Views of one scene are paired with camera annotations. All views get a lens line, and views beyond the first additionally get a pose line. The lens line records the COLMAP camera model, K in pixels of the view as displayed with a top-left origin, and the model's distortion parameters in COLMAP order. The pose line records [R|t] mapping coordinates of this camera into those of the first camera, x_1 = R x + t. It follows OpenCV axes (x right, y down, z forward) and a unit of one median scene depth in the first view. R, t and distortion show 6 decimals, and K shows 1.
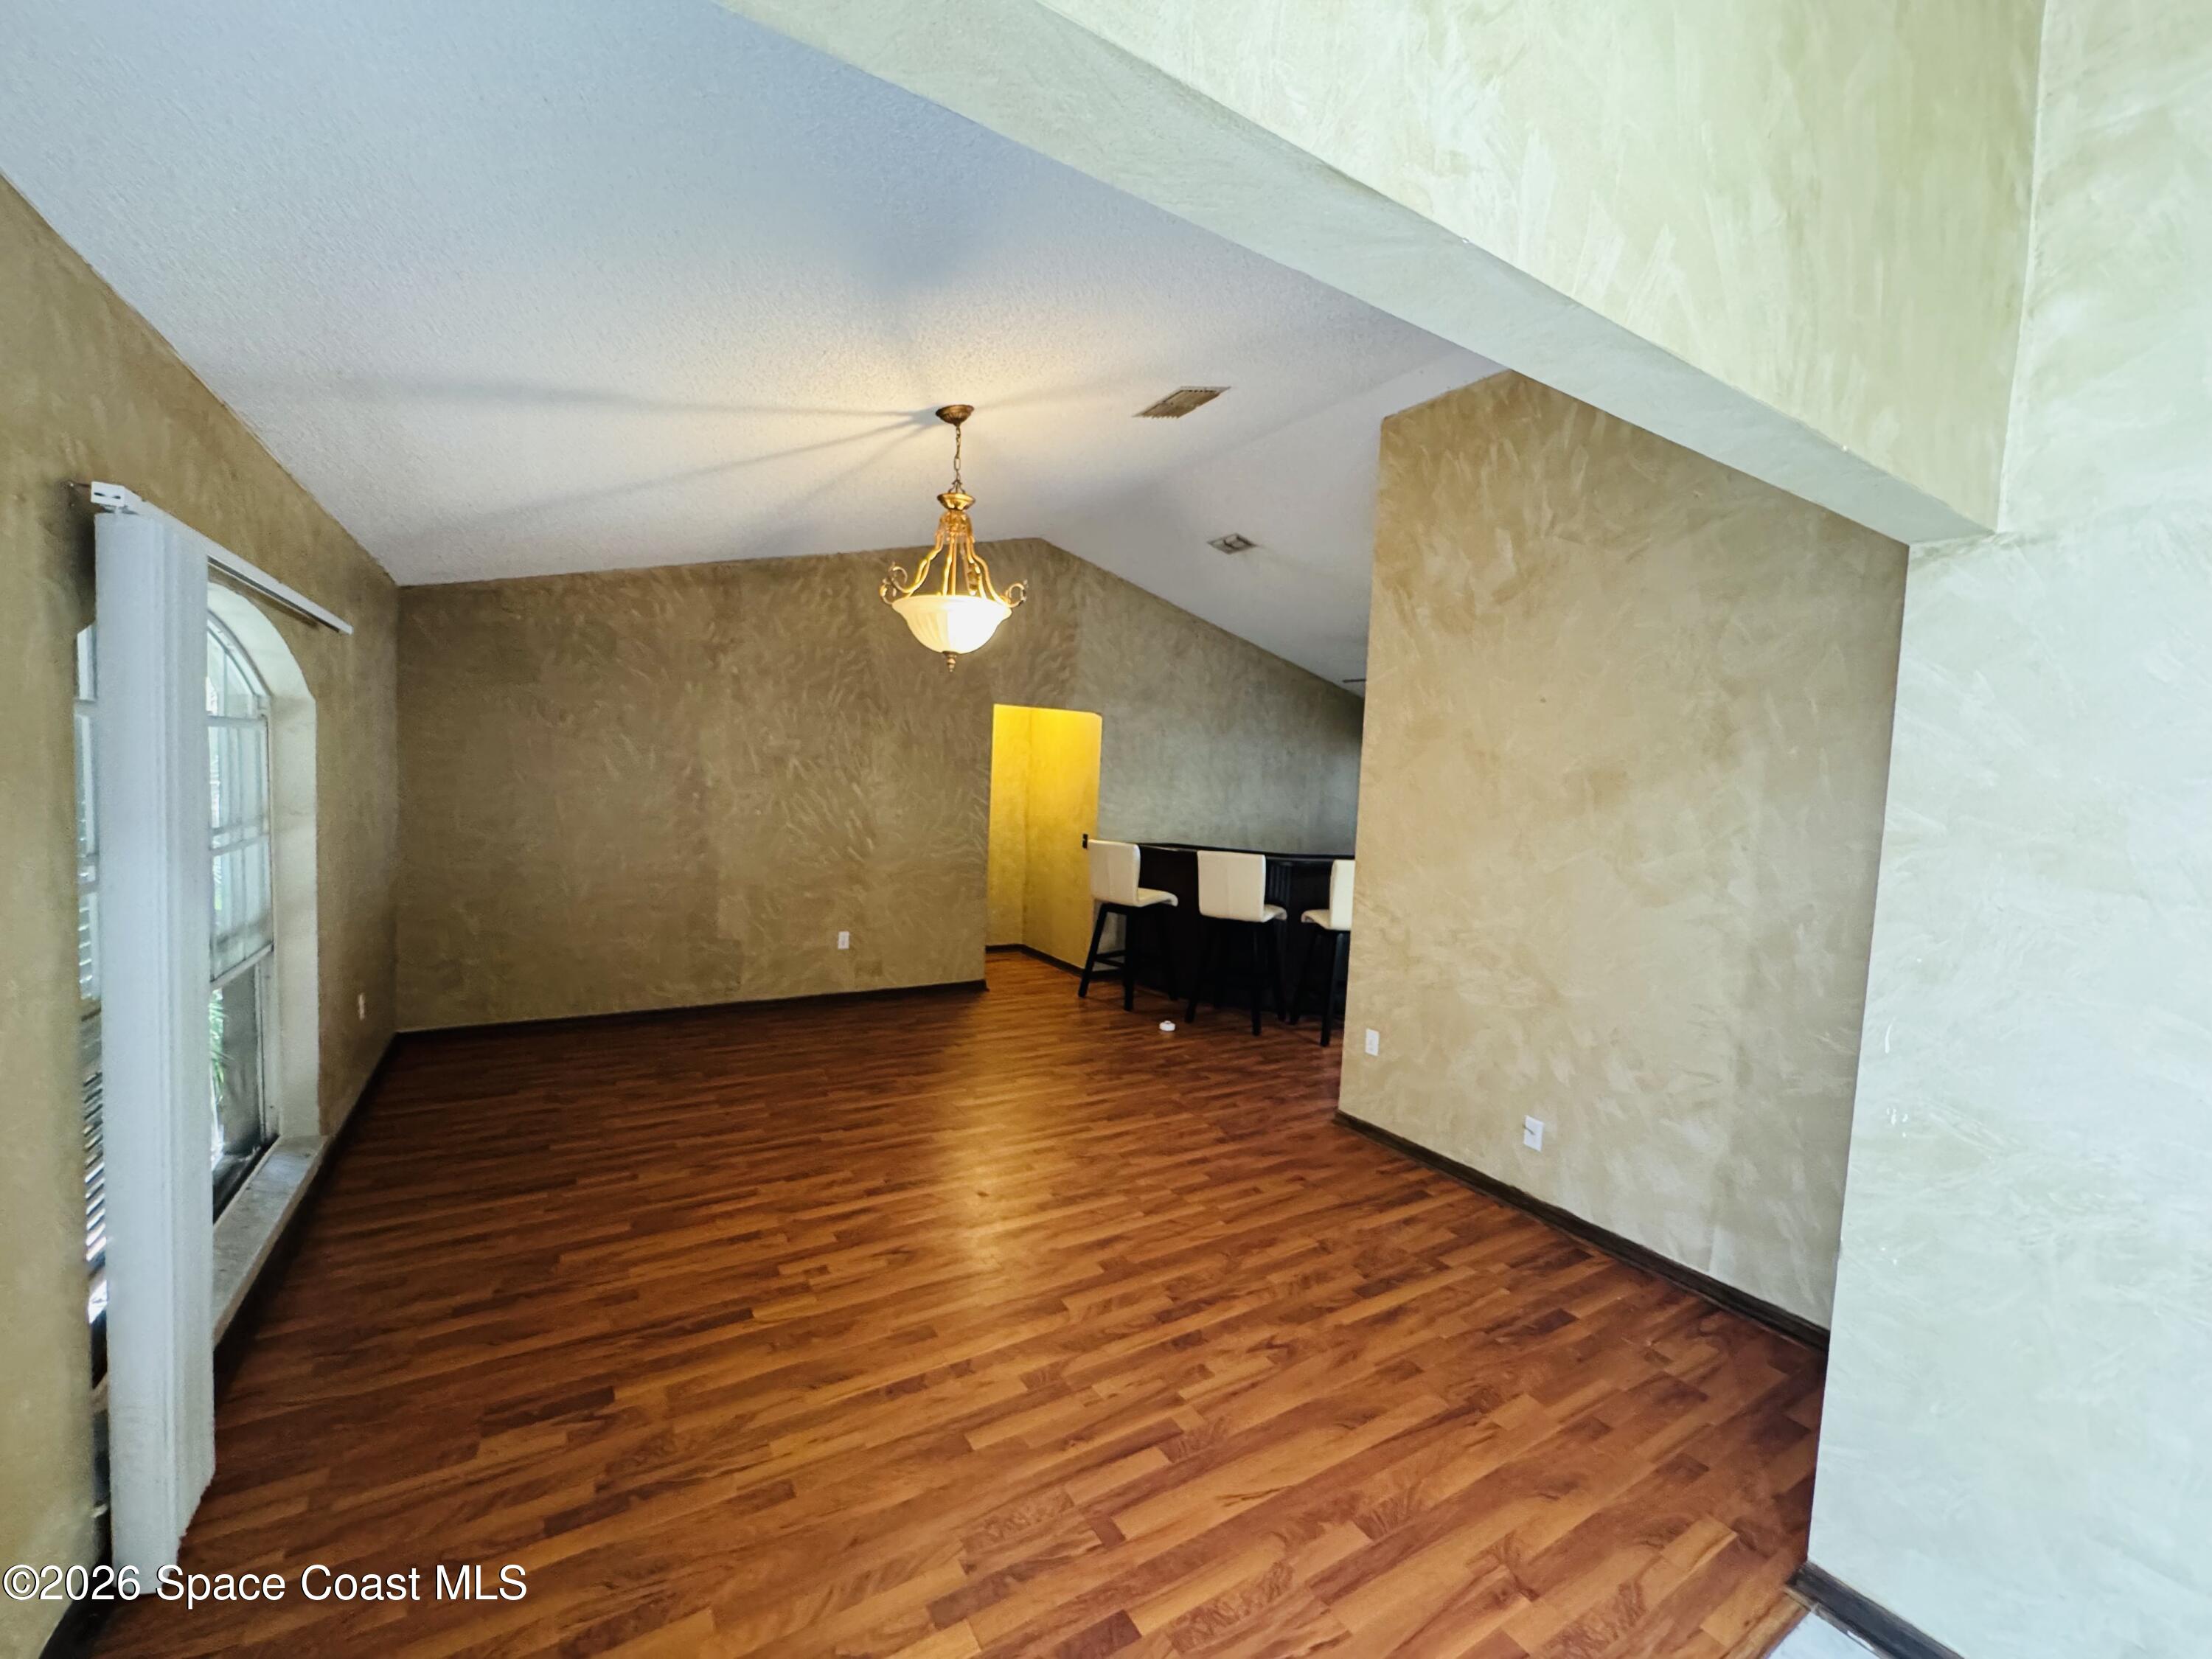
lens RADIAL K [[880.8, 0, 1105.6], [0, 880.8, 824.3], [0, 0, 1]] dist [-0.006186, -0.000164]
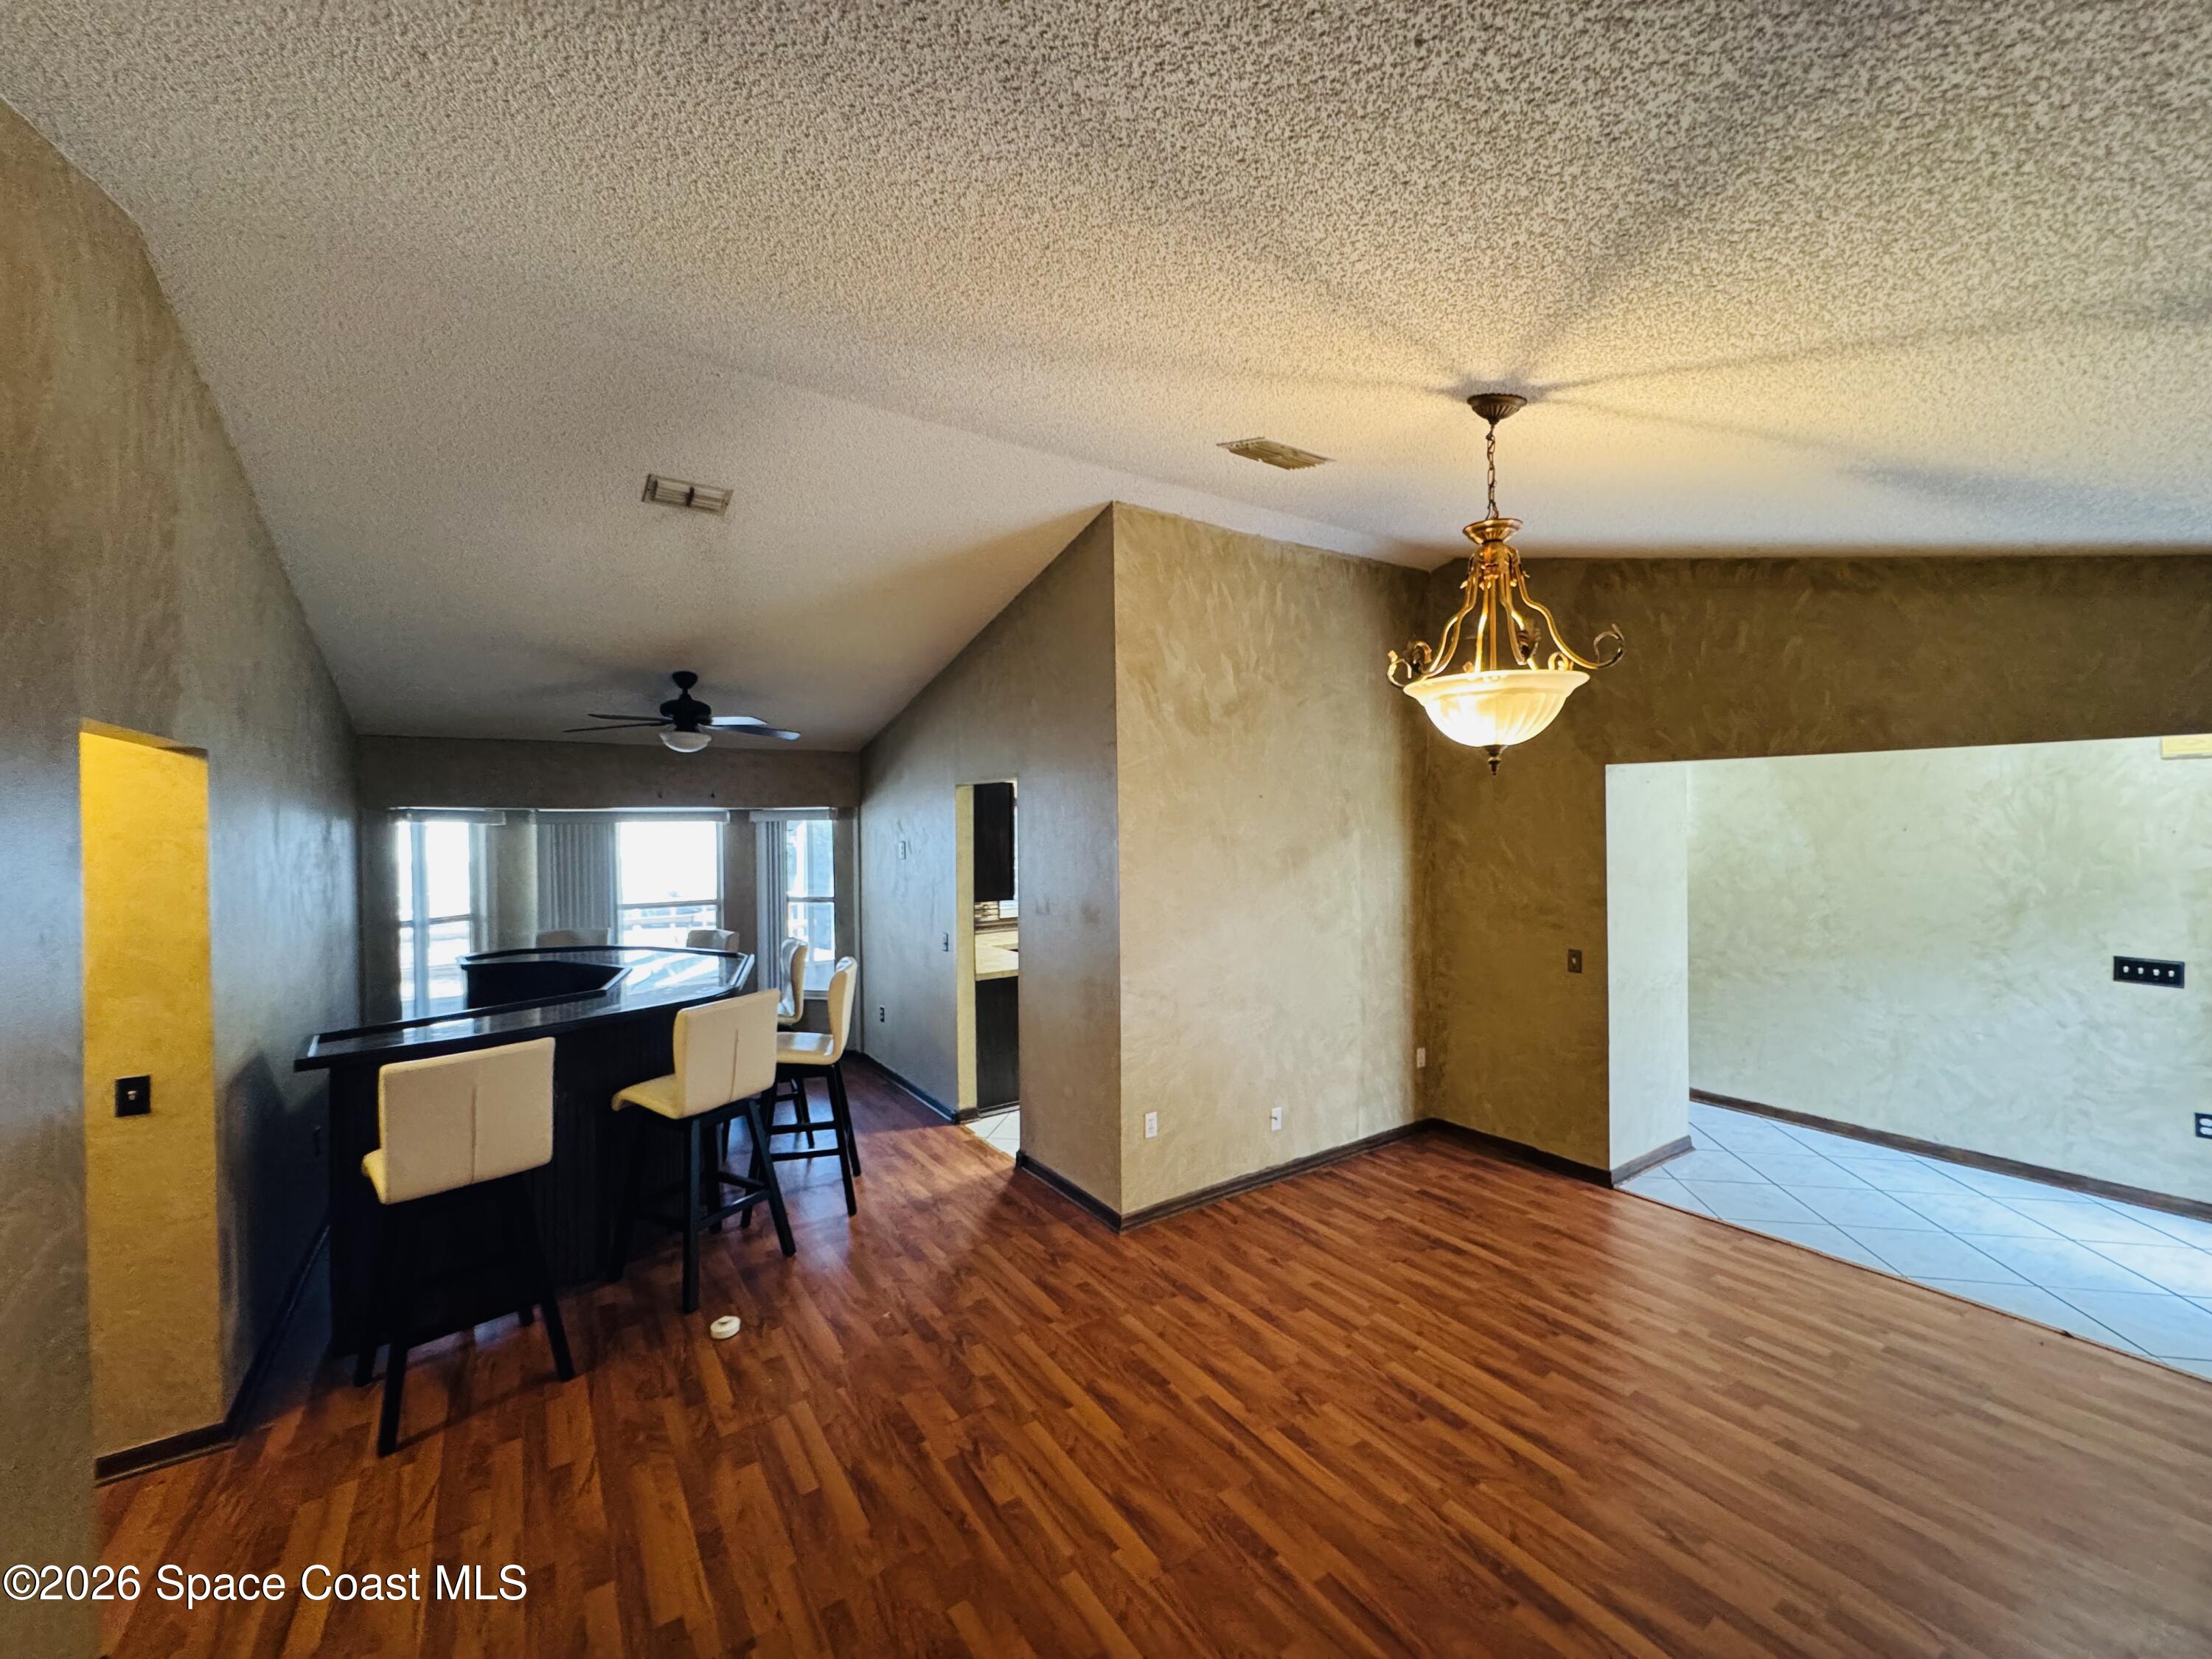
lens RADIAL K [[883.2, 0, 1103.3], [0, 883.2, 825.6], [0, 0, 1]] dist [-0.005099, 0.000698]
pose [[-0.034685, -0.052073, 0.998041, -0.812871], [0.062253, 0.996590, 0.054161, -0.180540], [-0.997458, 0.064009, -0.031325, 1.258078]]
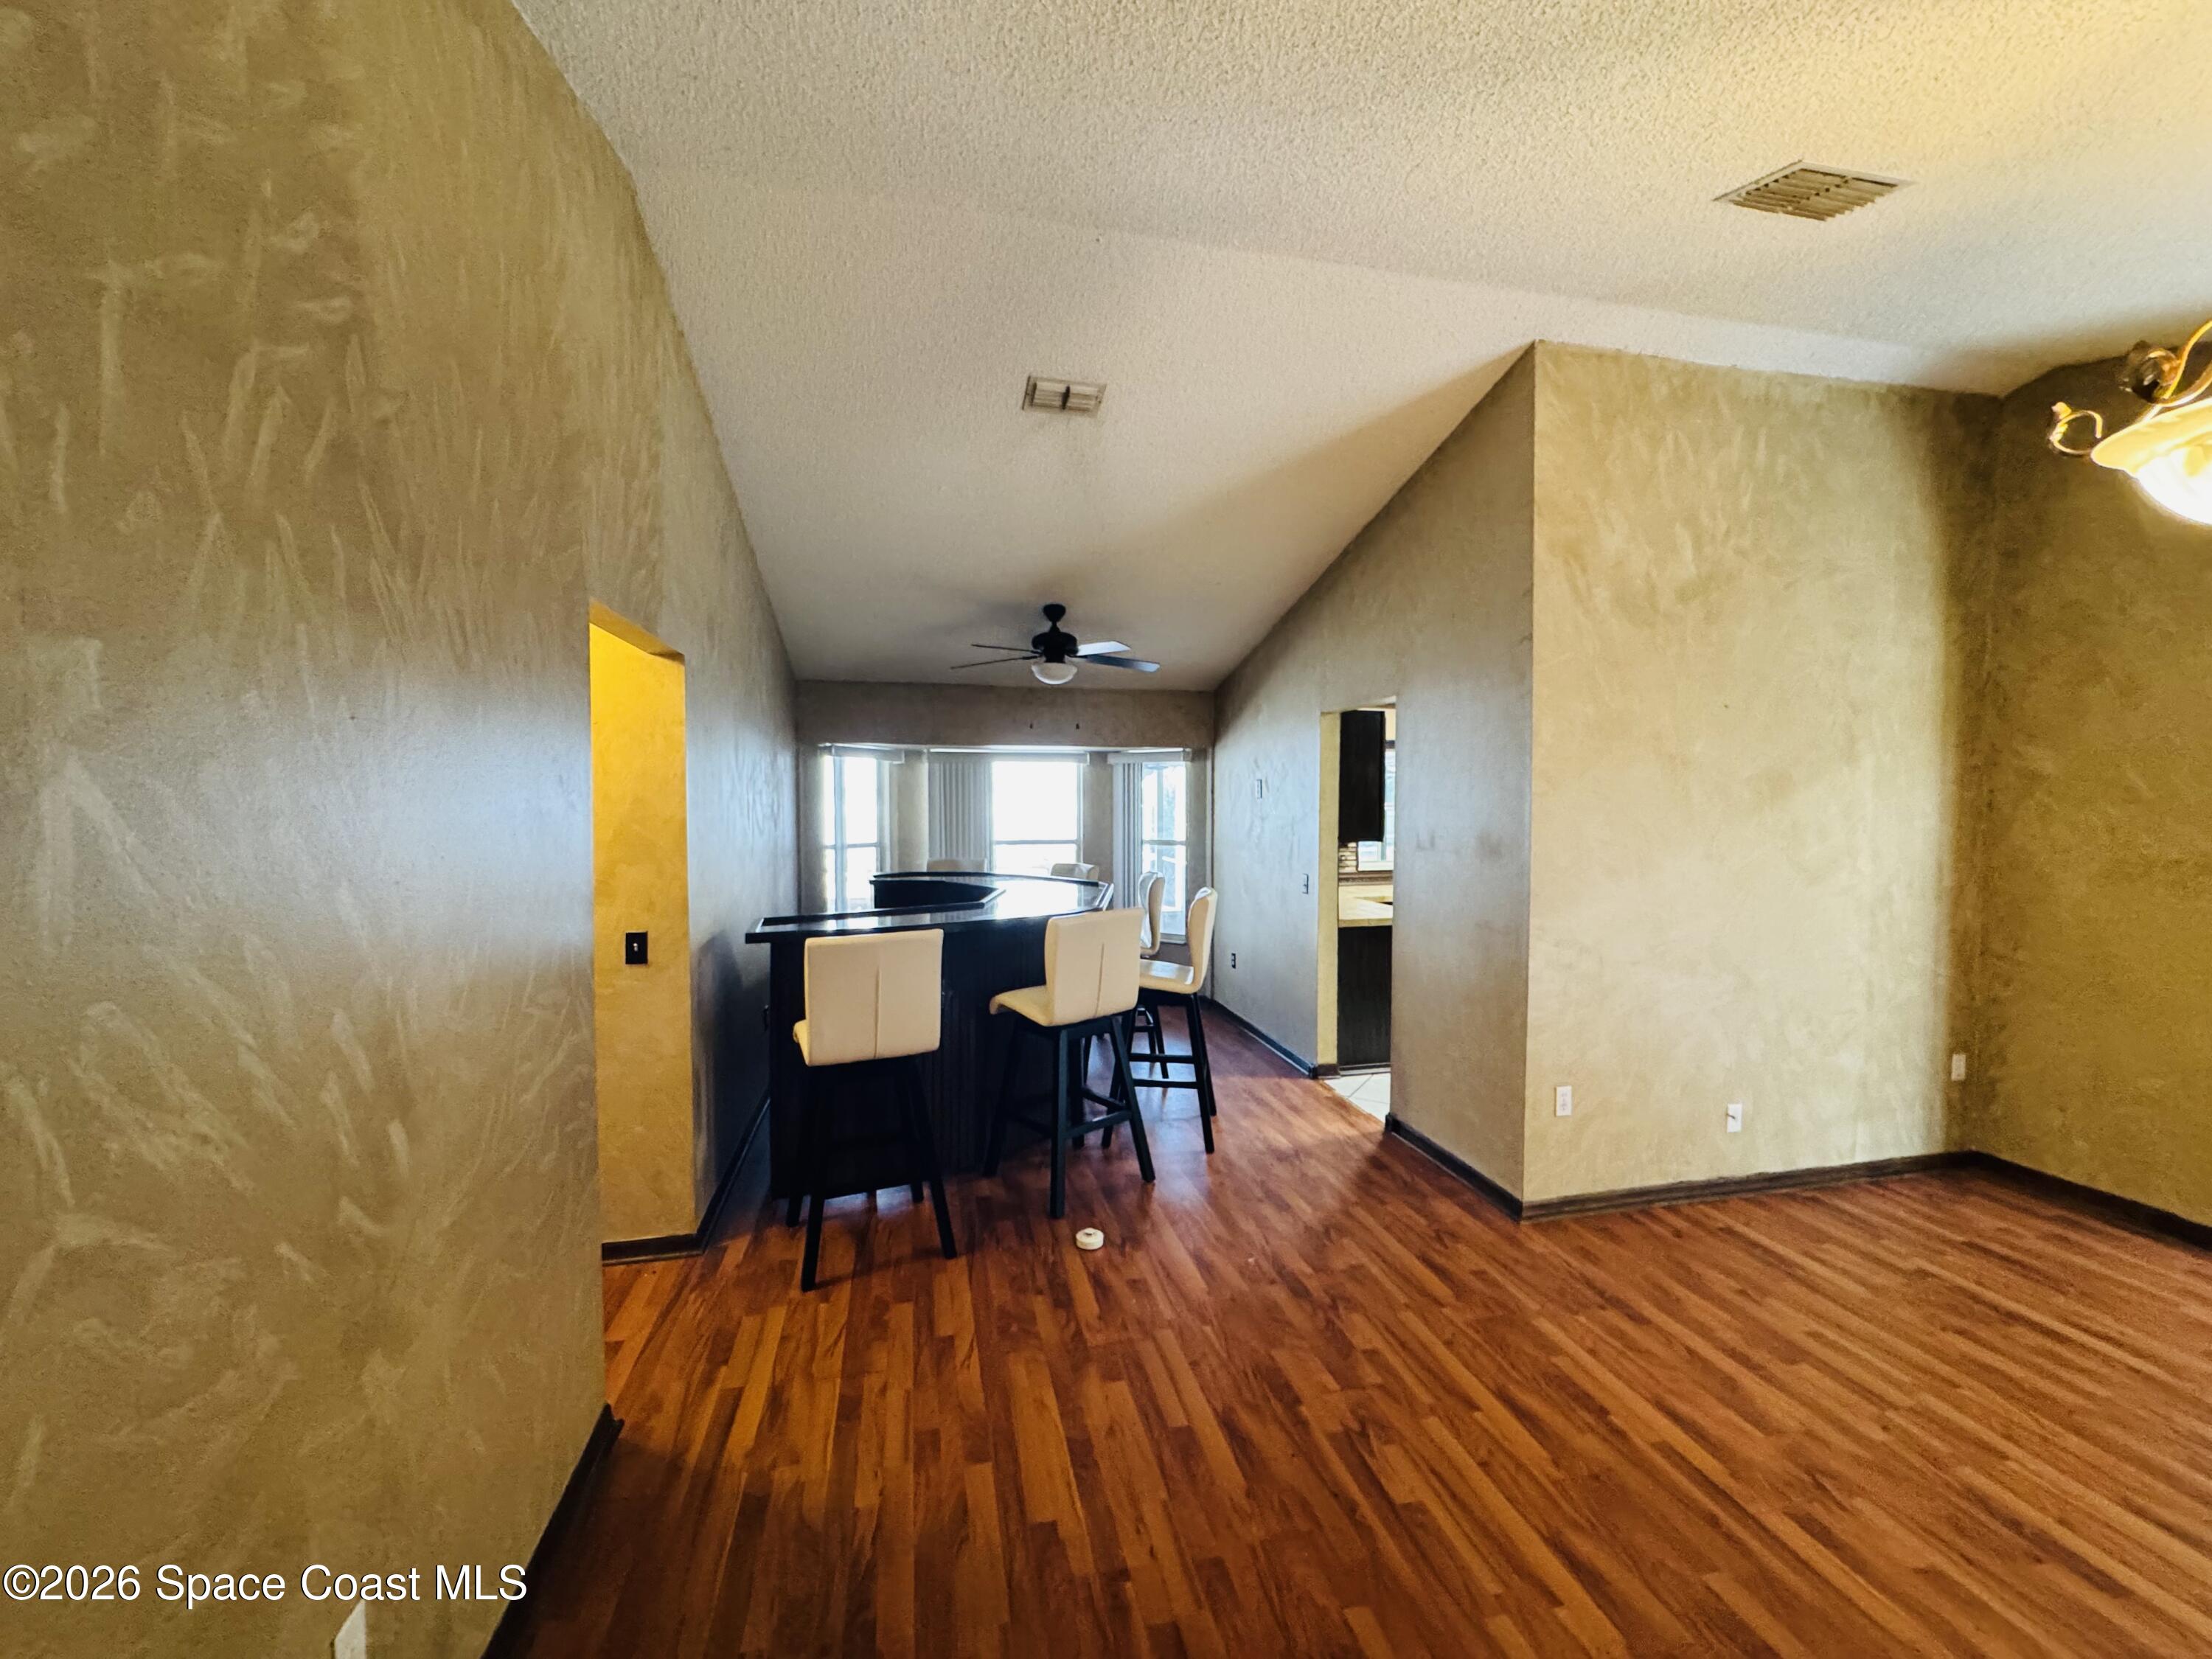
lens RADIAL K [[883.2, 0, 1103.3], [0, 883.2, 825.6], [0, 0, 1]] dist [-0.005099, 0.000698]
pose [[0.333942, -0.076317, 0.939499, -0.721500], [0.065088, 0.996205, 0.057788, -0.106370], [-0.940344, 0.041853, 0.337642, 1.321111]]
